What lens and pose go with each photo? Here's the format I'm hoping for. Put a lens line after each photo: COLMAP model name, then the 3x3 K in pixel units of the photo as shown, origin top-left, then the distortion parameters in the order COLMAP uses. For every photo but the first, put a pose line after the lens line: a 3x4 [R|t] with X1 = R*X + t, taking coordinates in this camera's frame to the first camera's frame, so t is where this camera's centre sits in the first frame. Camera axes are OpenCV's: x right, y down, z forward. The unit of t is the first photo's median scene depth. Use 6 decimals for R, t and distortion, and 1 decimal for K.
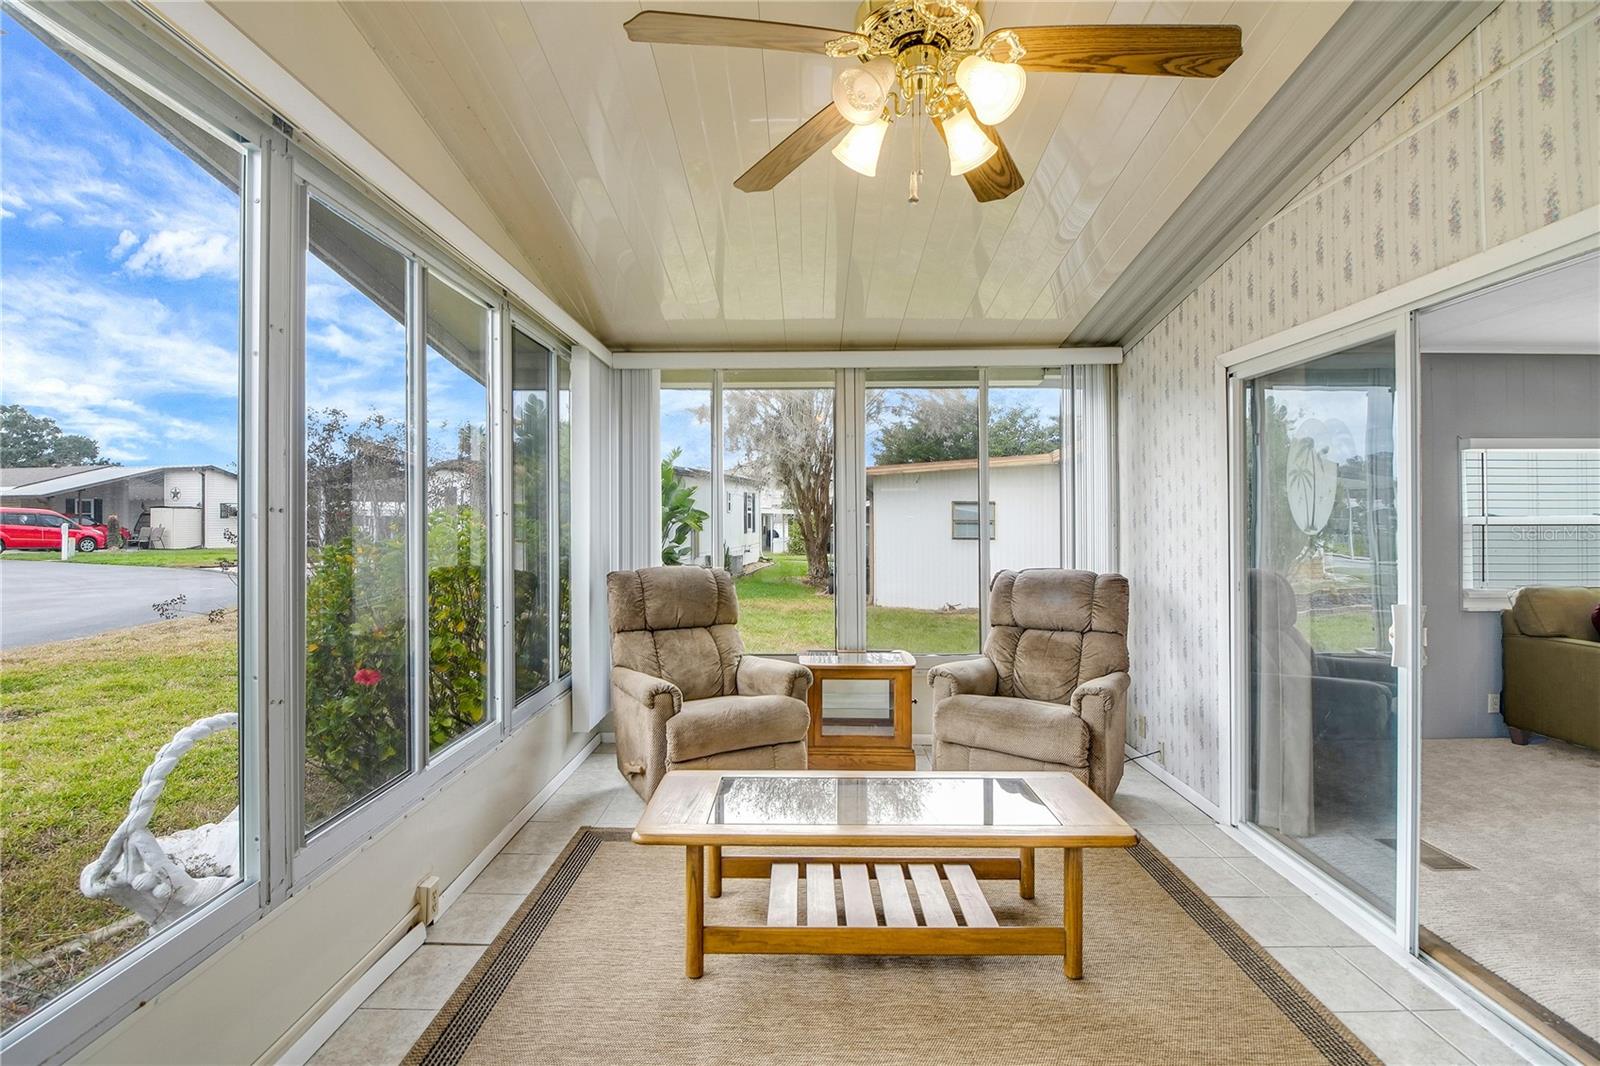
lens RADIAL K [[757.5, 0, 792.8], [0, 757.5, 511.2], [0, 0, 1]] dist [-0.015642, -0.000363]
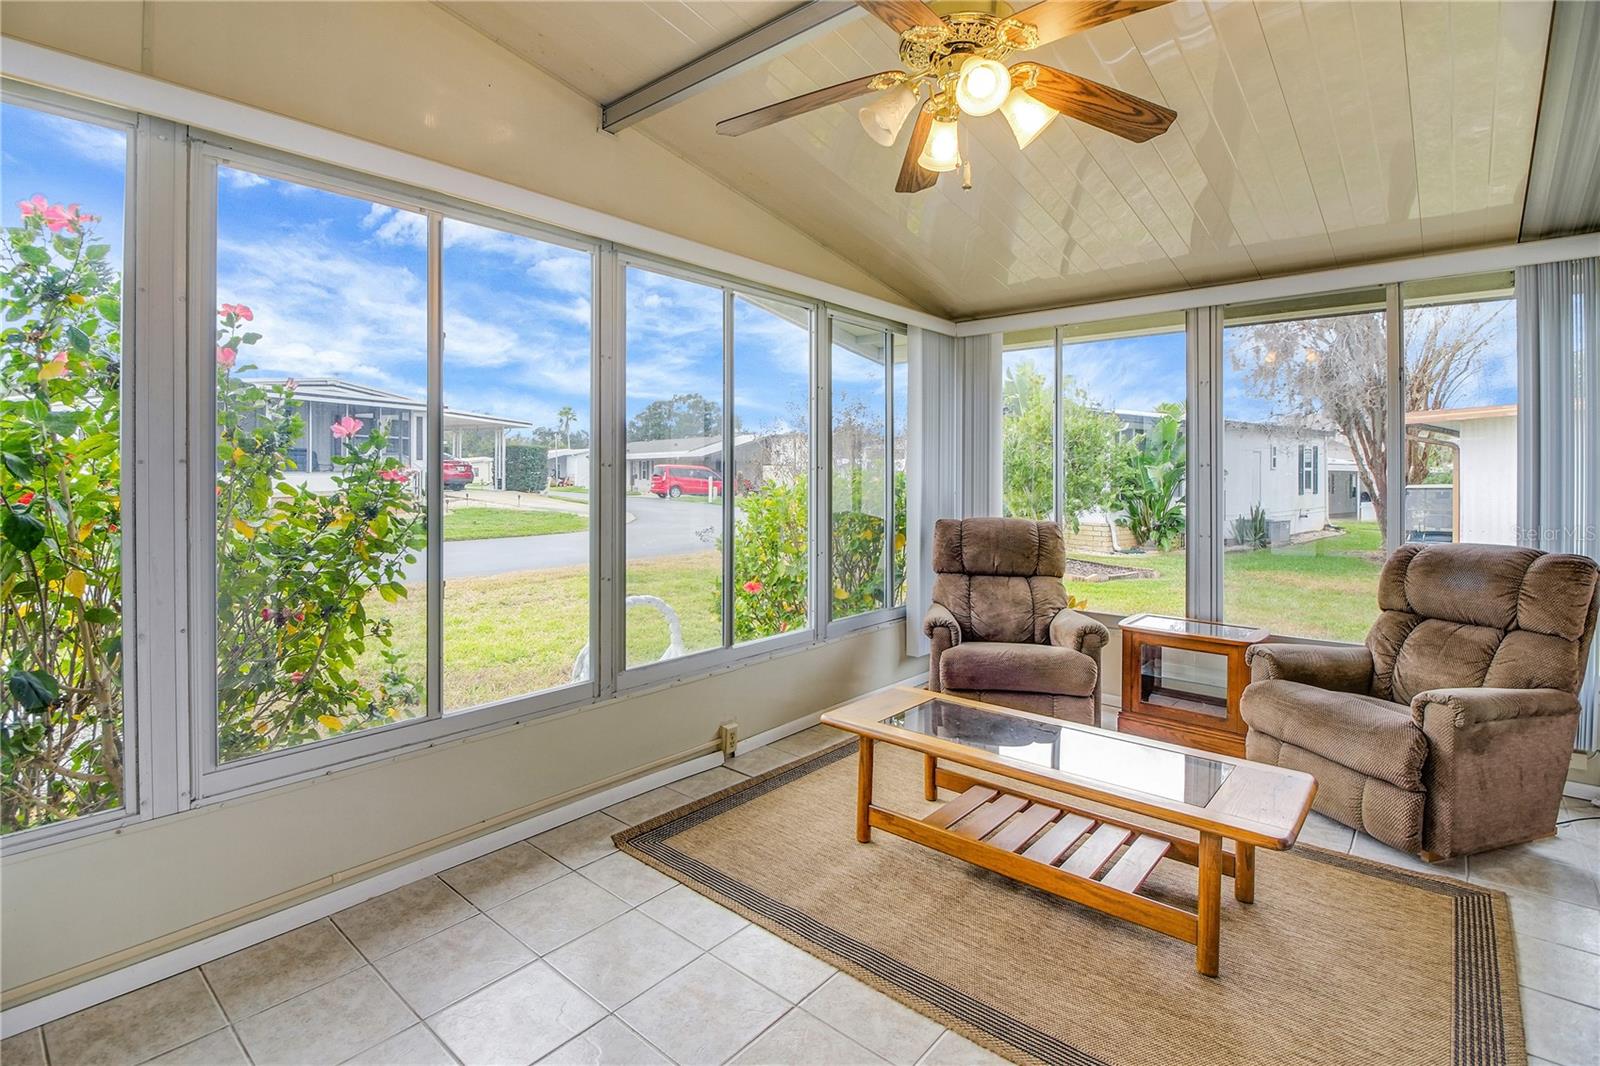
lens RADIAL K [[759.7, 0, 778.9], [0, 759.7, 479.0], [0, 0, 1]] dist [0.000115, -0.014303]
pose [[0.758955, 0.010365, -0.651061, 0.319093], [-0.001081, 0.999892, 0.014659, 0.002884], [0.651143, -0.010422, 0.758884, -0.016491]]
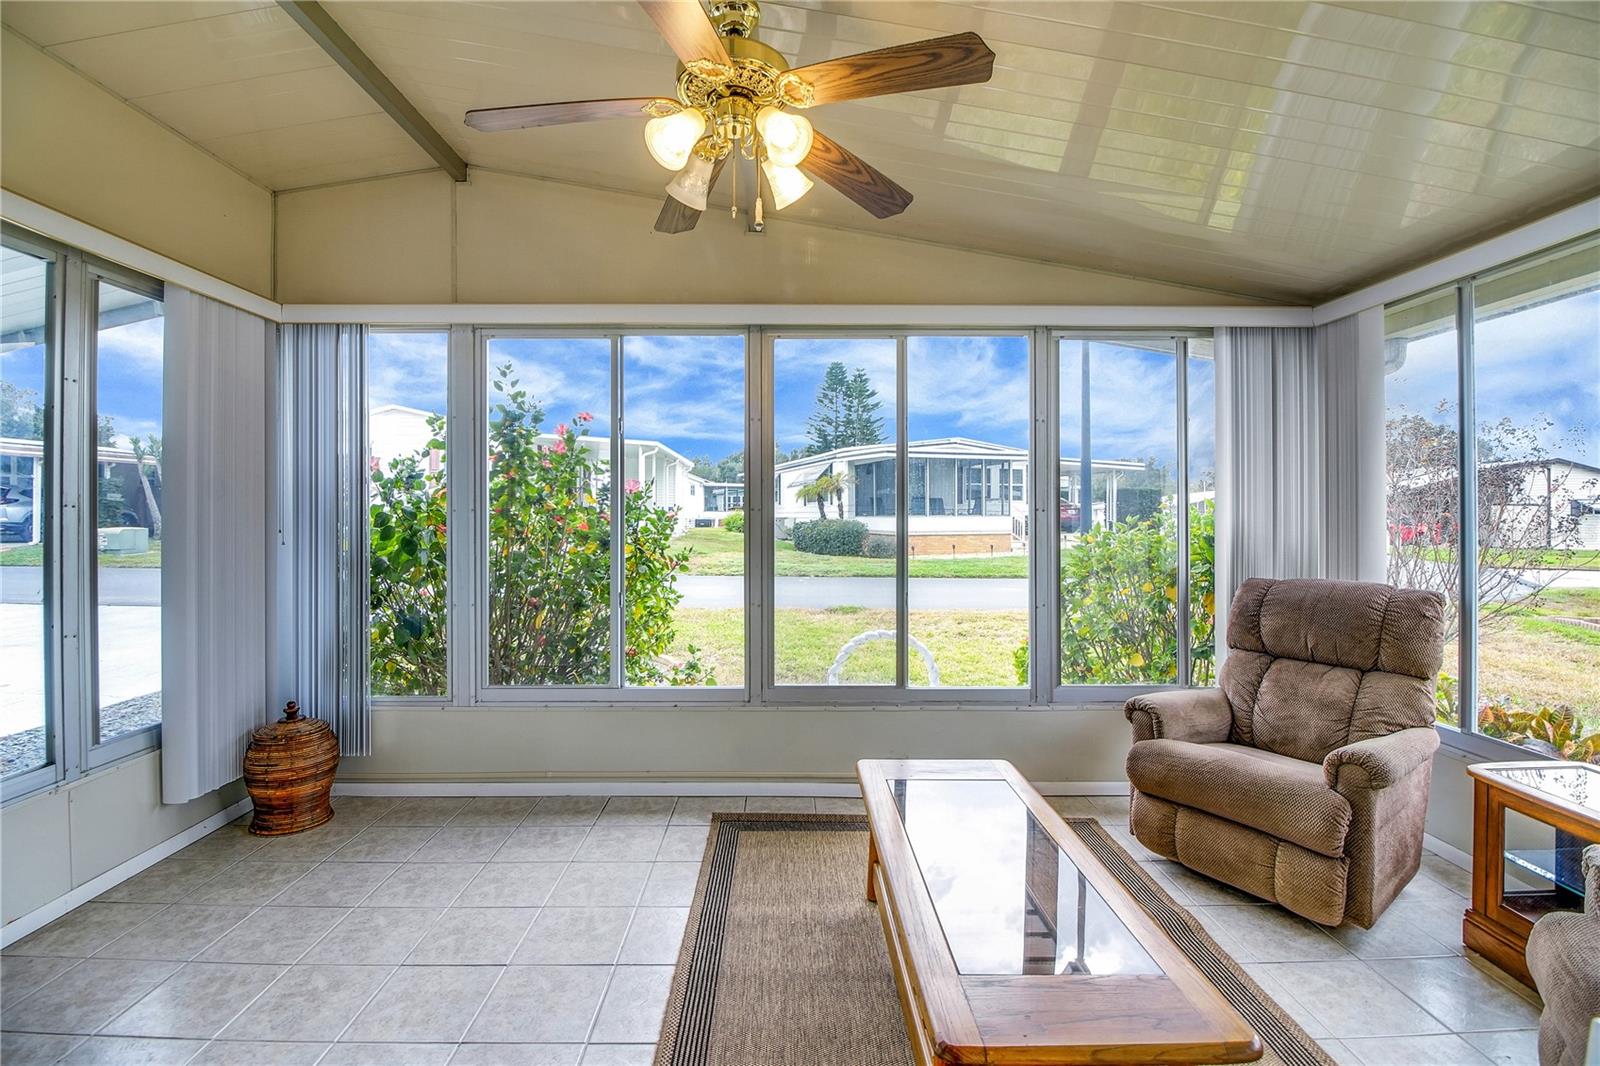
lens RADIAL K [[729.6, 0, 802.2], [0, 729.6, 512.9], [0, 0, 1]] dist [-0.004567, -0.006041]
pose [[0.016964, -0.002760, -0.999852, 0.569594], [0.004808, 0.999985, -0.002679, 0.006621], [0.999845, -0.004762, 0.016977, 0.488585]]
